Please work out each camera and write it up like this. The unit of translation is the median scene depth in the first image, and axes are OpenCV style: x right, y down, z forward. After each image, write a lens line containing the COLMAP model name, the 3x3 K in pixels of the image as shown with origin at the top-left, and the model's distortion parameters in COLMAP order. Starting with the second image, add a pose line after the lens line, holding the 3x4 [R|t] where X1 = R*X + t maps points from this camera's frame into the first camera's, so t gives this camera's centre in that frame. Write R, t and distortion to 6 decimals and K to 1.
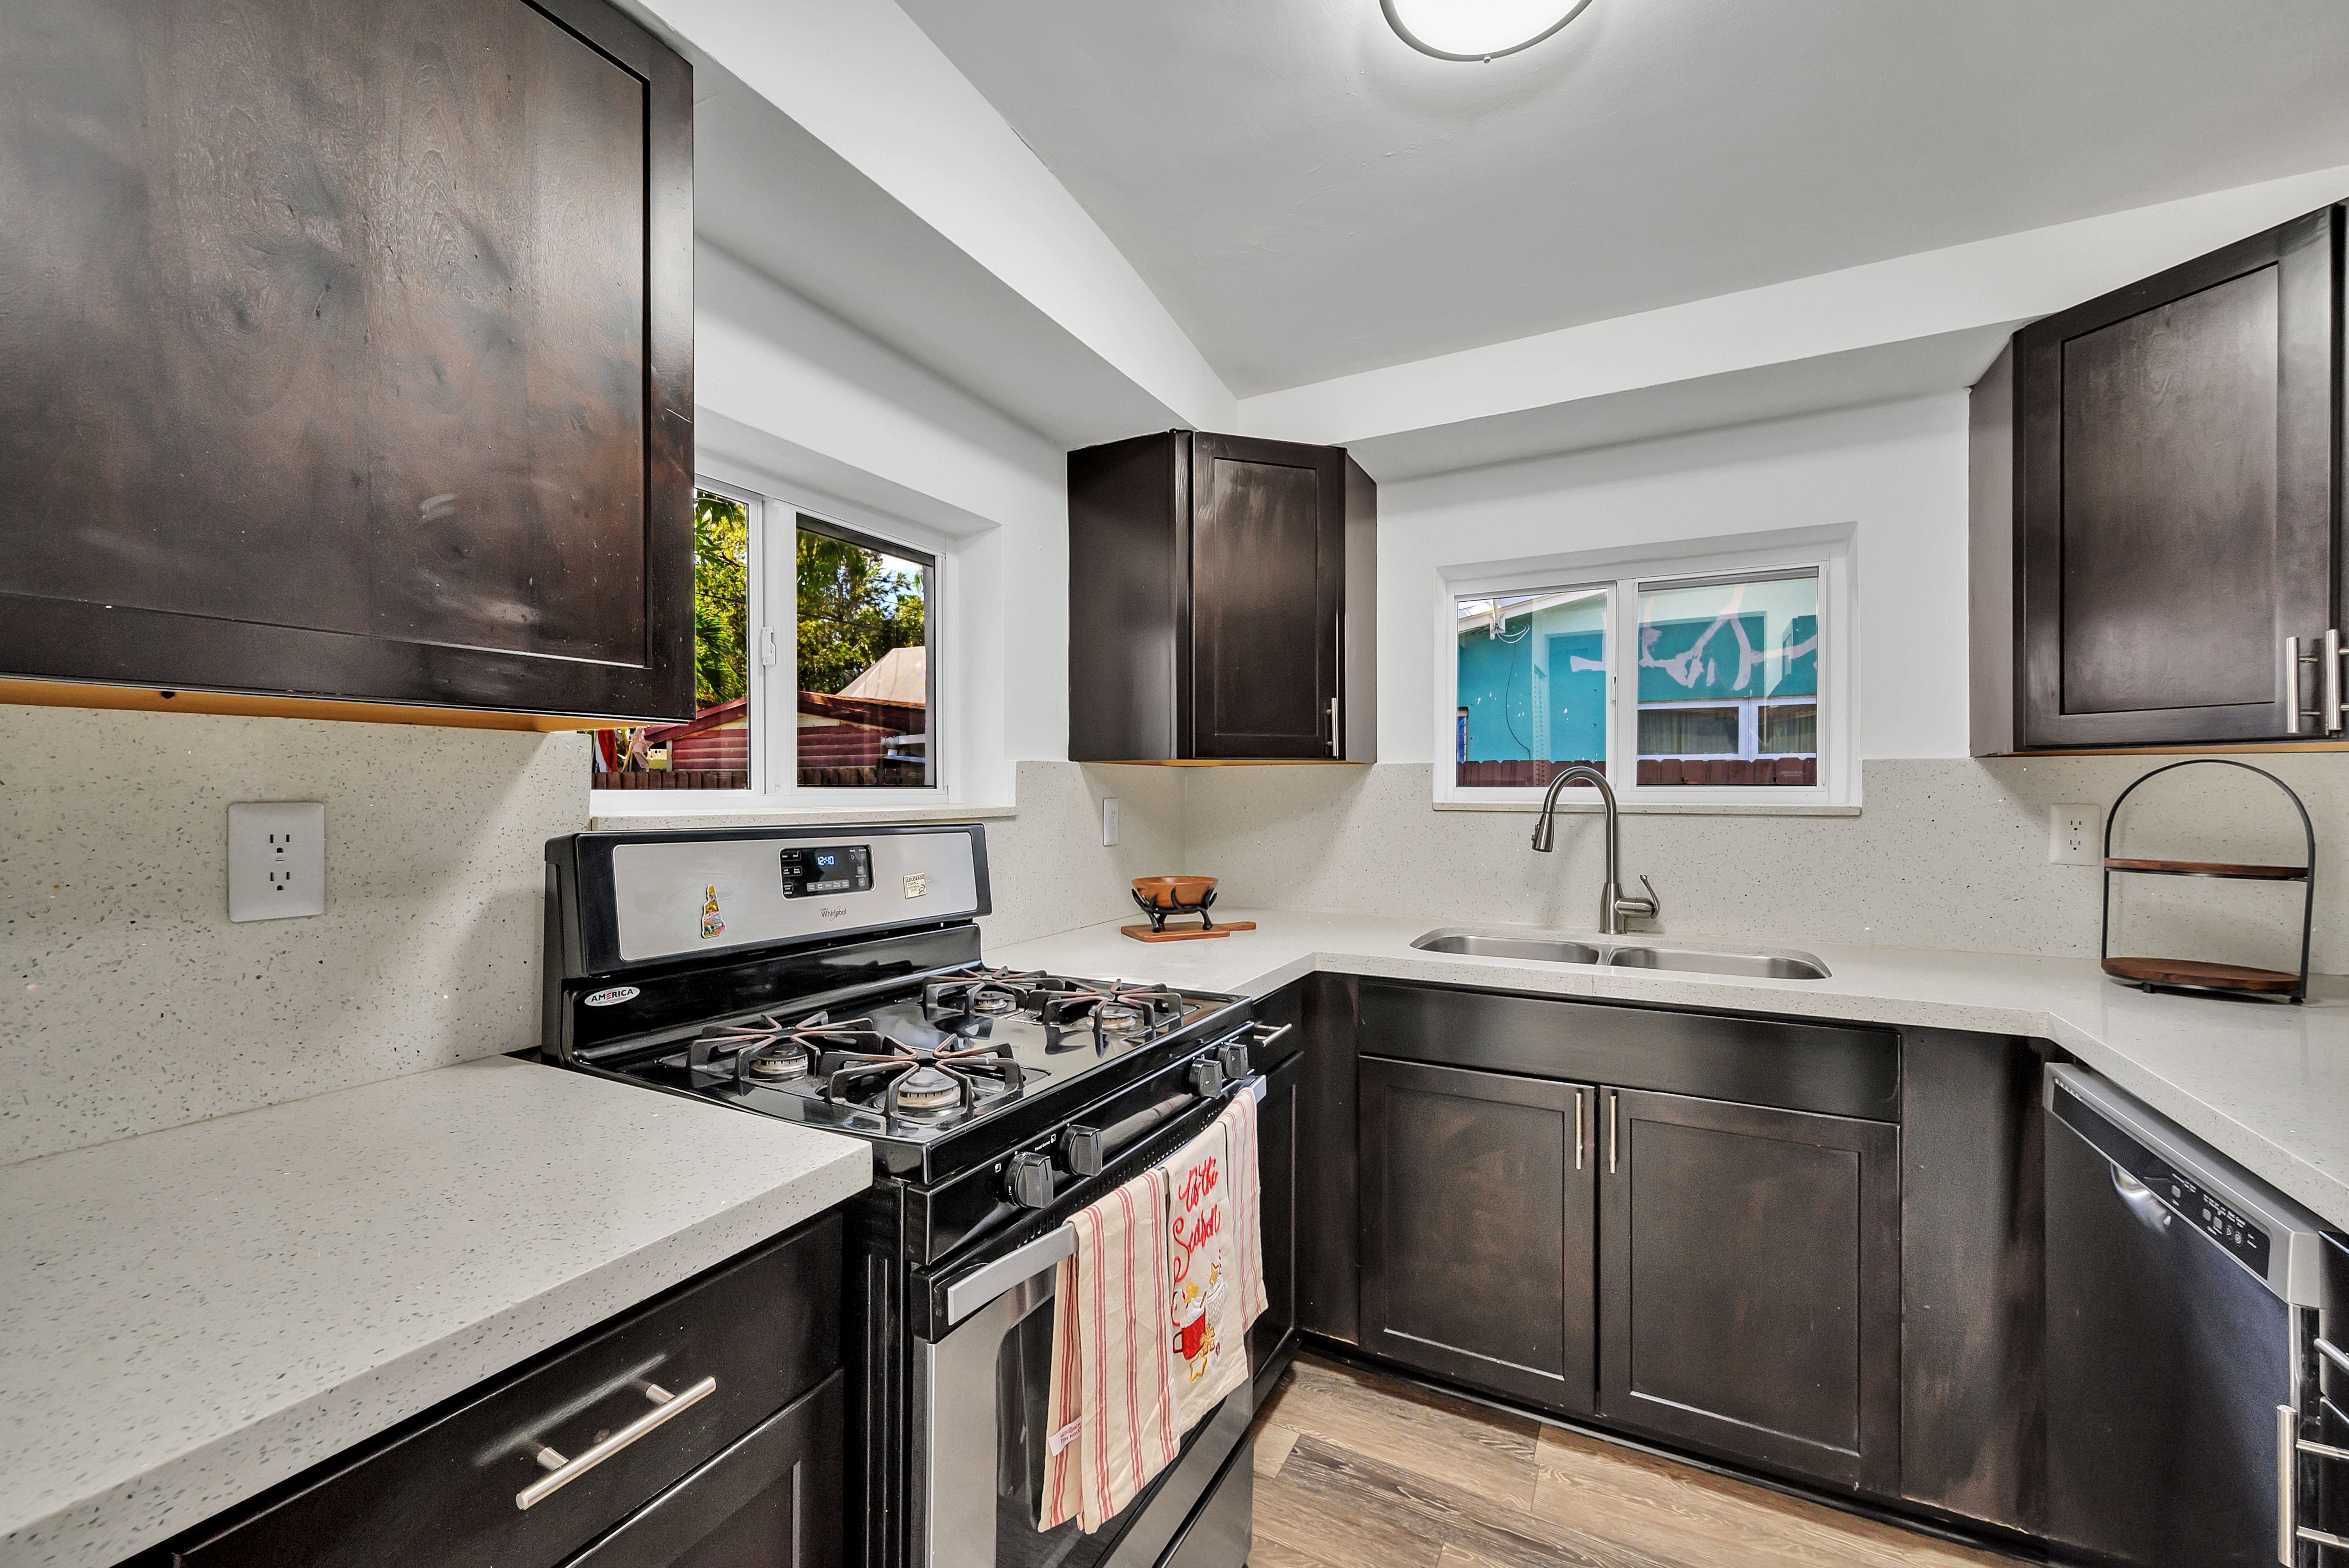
lens RADIAL K [[932.8, 0, 1184.3], [0, 932.8, 794.8], [0, 0, 1]] dist [-0.000140, -0.000045]
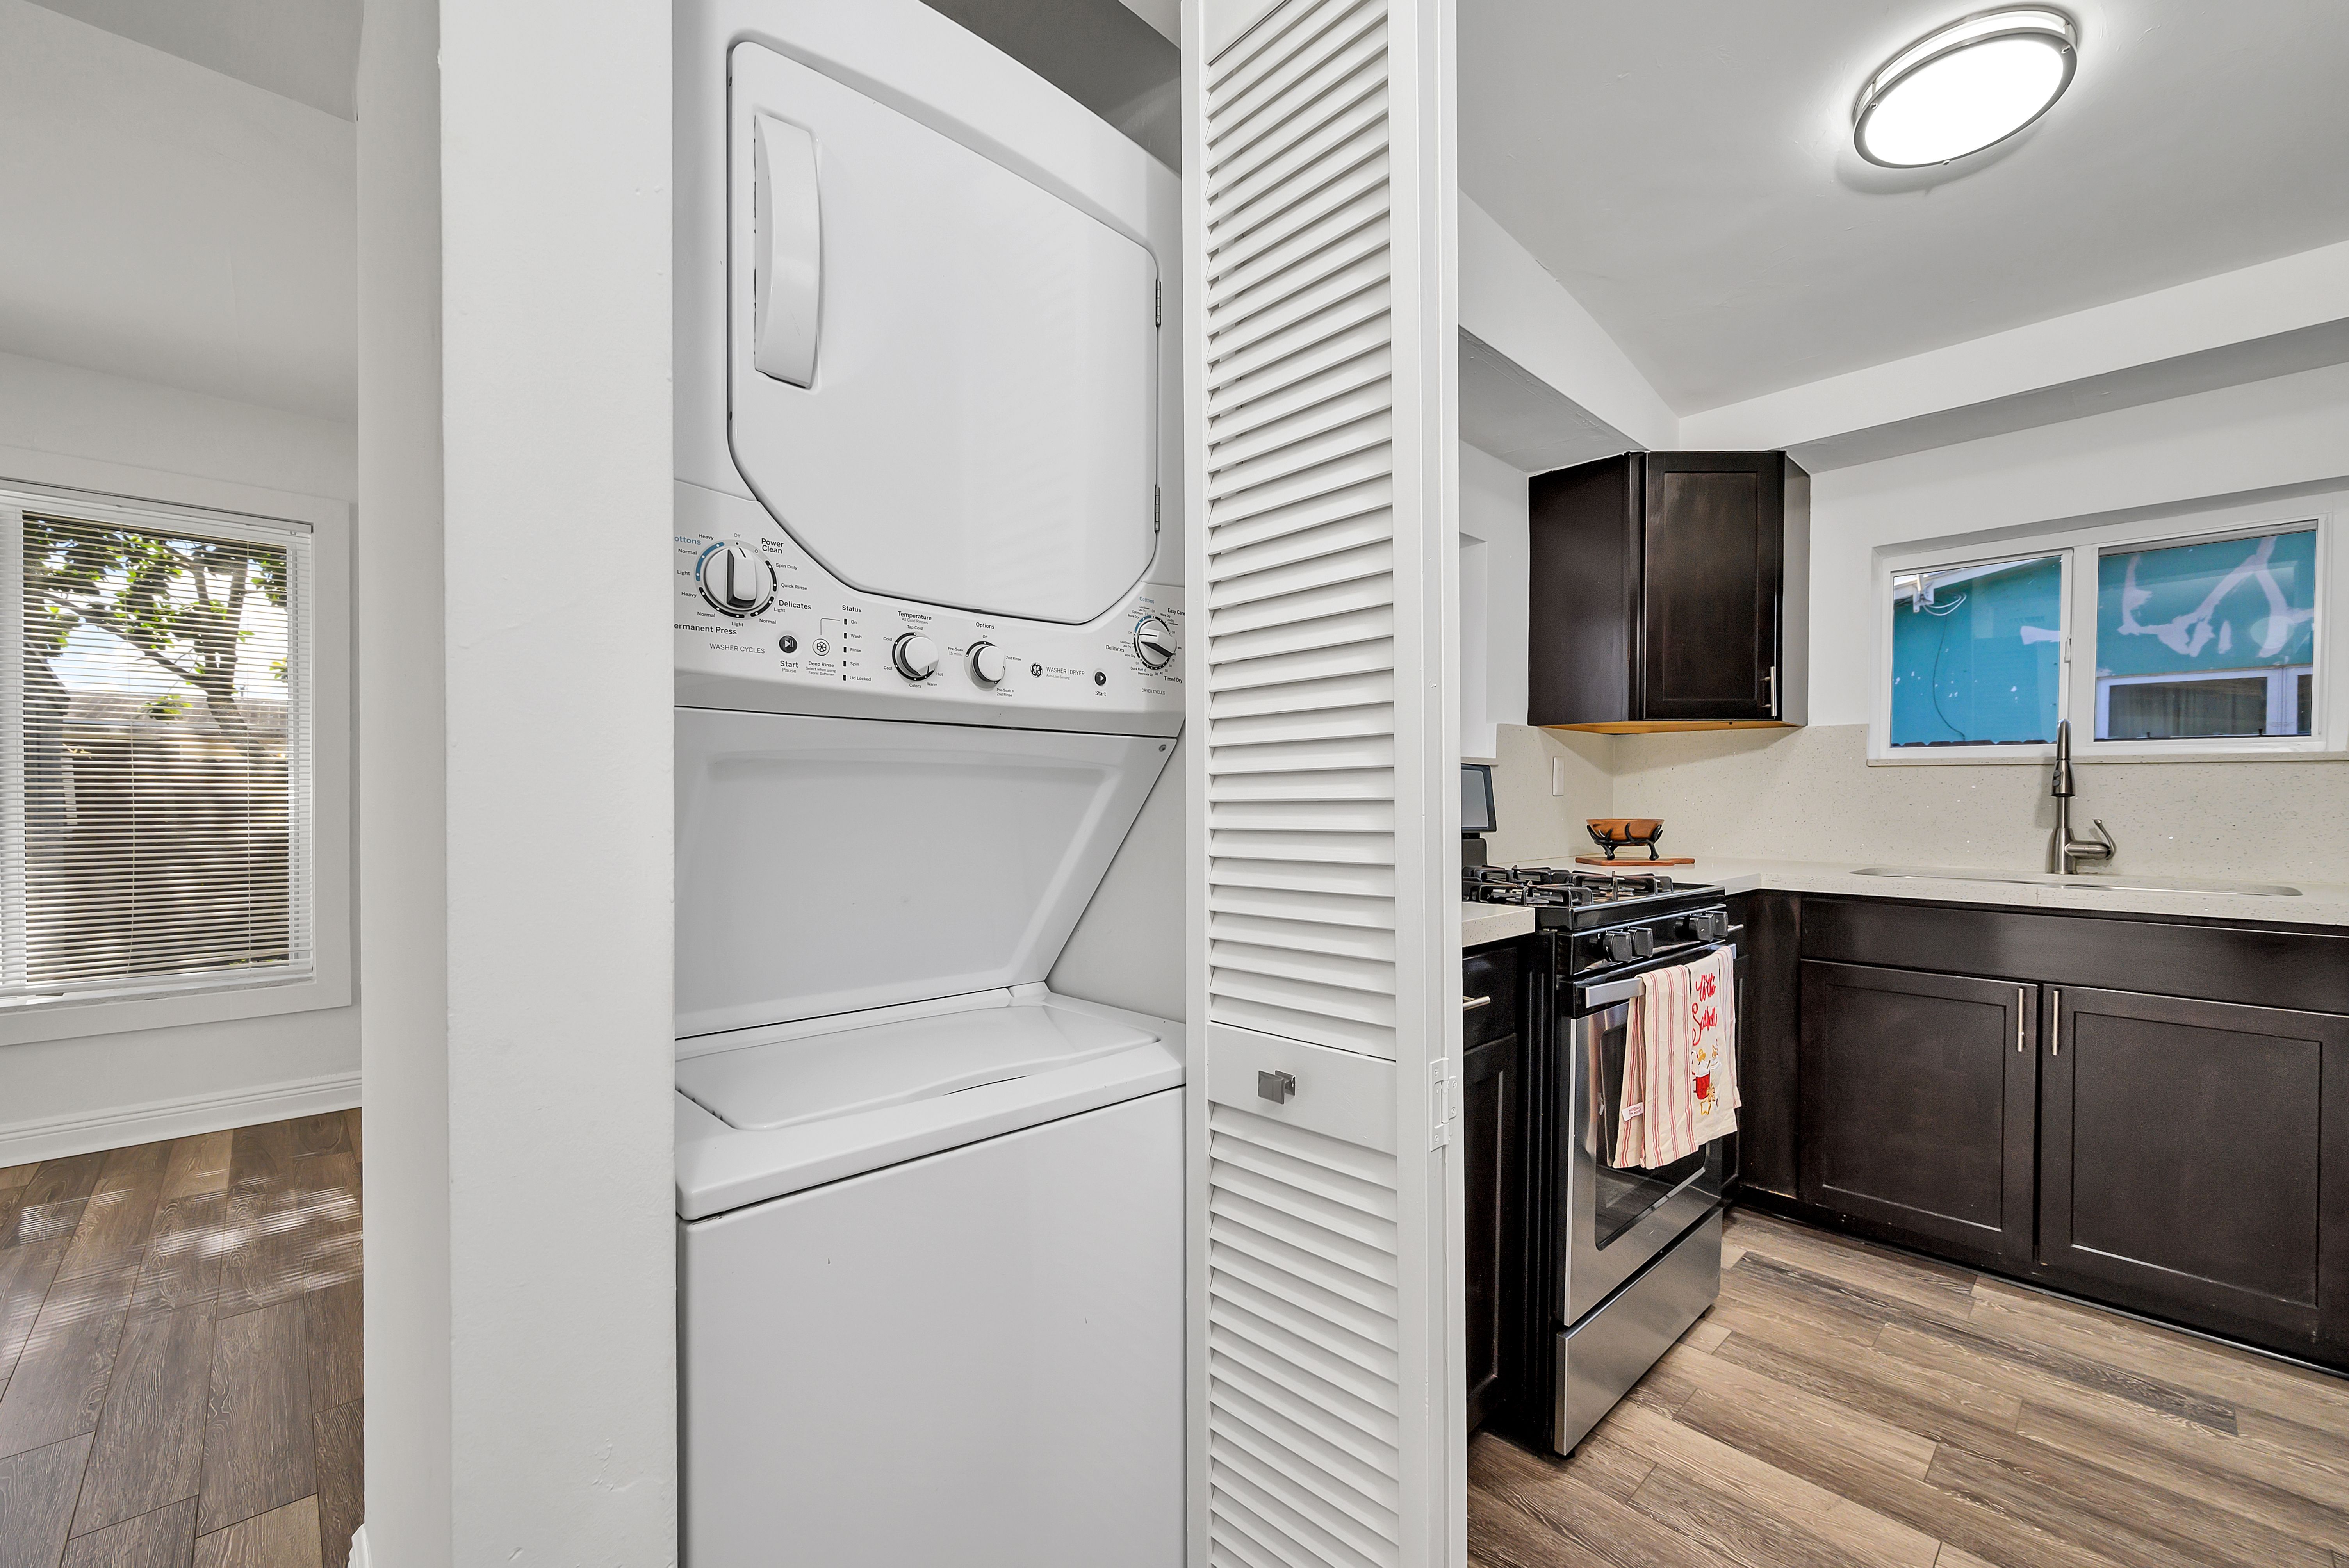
lens RADIAL K [[973.5, 0, 1184.4], [0, 973.5, 814.9], [0, 0, 1]] dist [-0.001727, -0.000081]
pose [[0.949994, 0.008089, -0.312163, -0.189662], [-0.004598, 0.999918, 0.011918, 0.085555], [0.312234, -0.009887, 0.949954, -0.469106]]
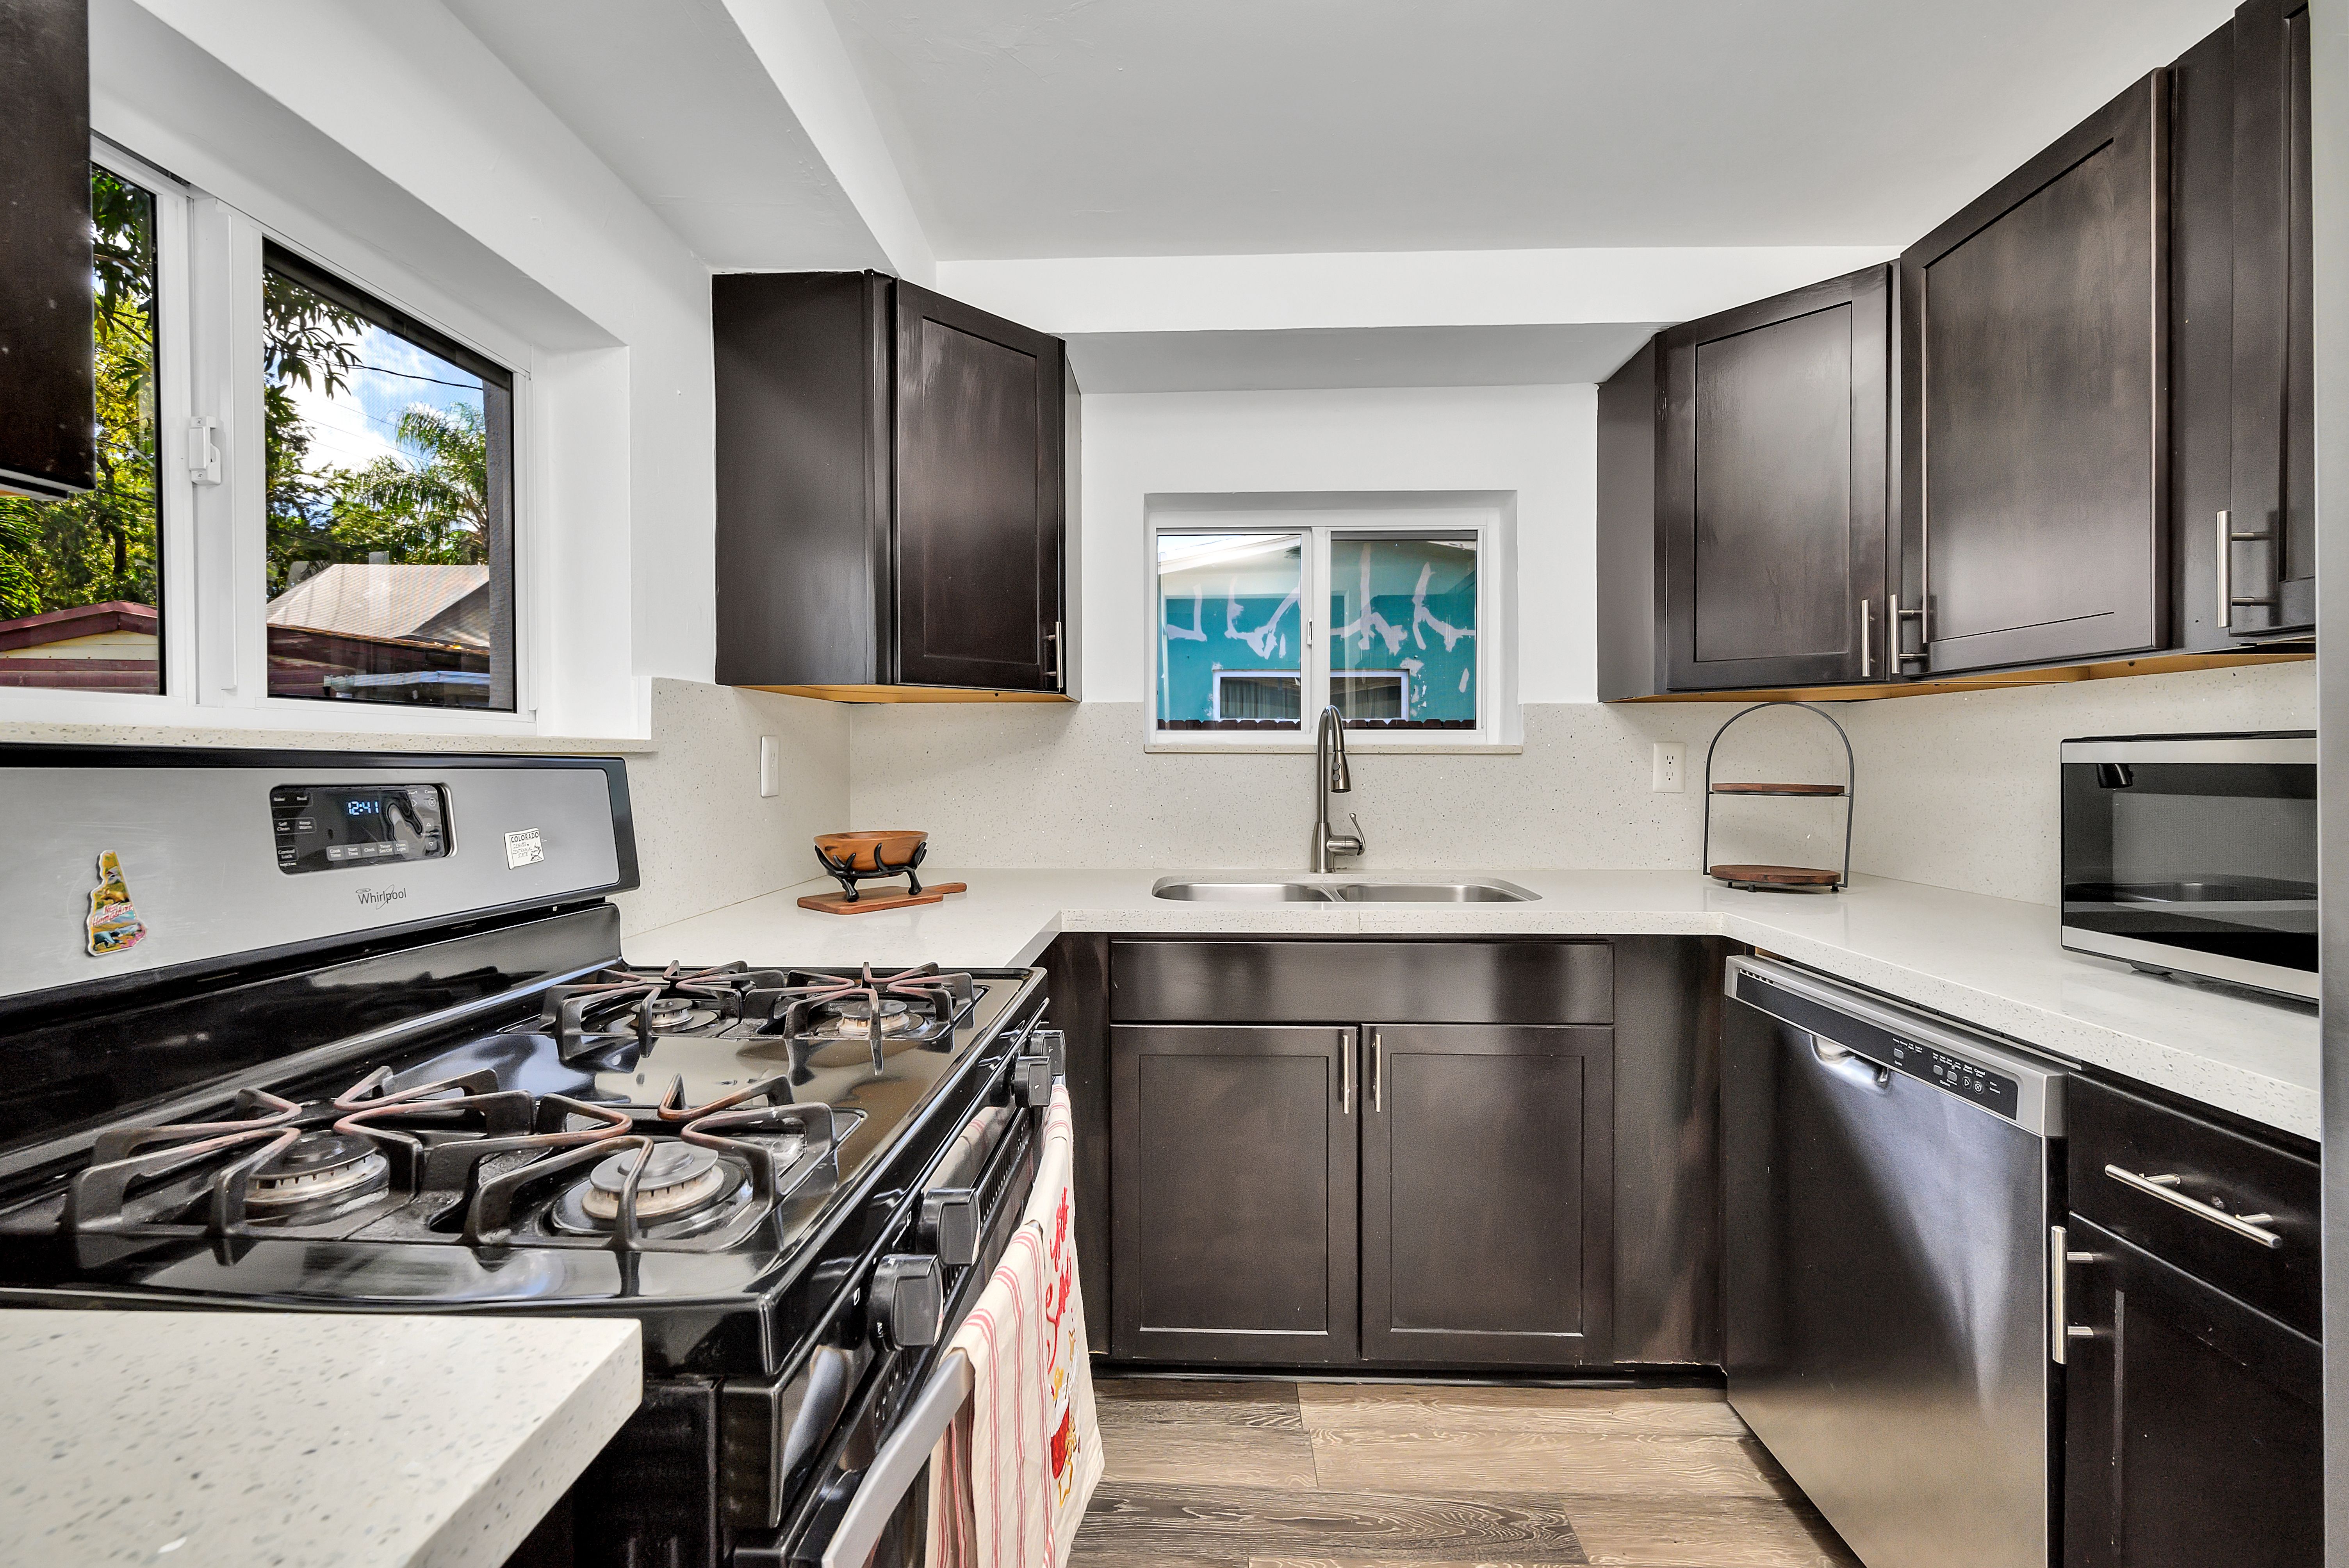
lens RADIAL K [[920.5, 0, 1175.8], [0, 920.5, 766.1], [0, 0, 1]] dist [-0.001641, -0.000130]
pose [[0.901050, -0.004279, 0.433694, -0.138937], [0.002583, 0.999987, 0.004500, 0.034211], [-0.433708, -0.002935, 0.901049, 0.205772]]
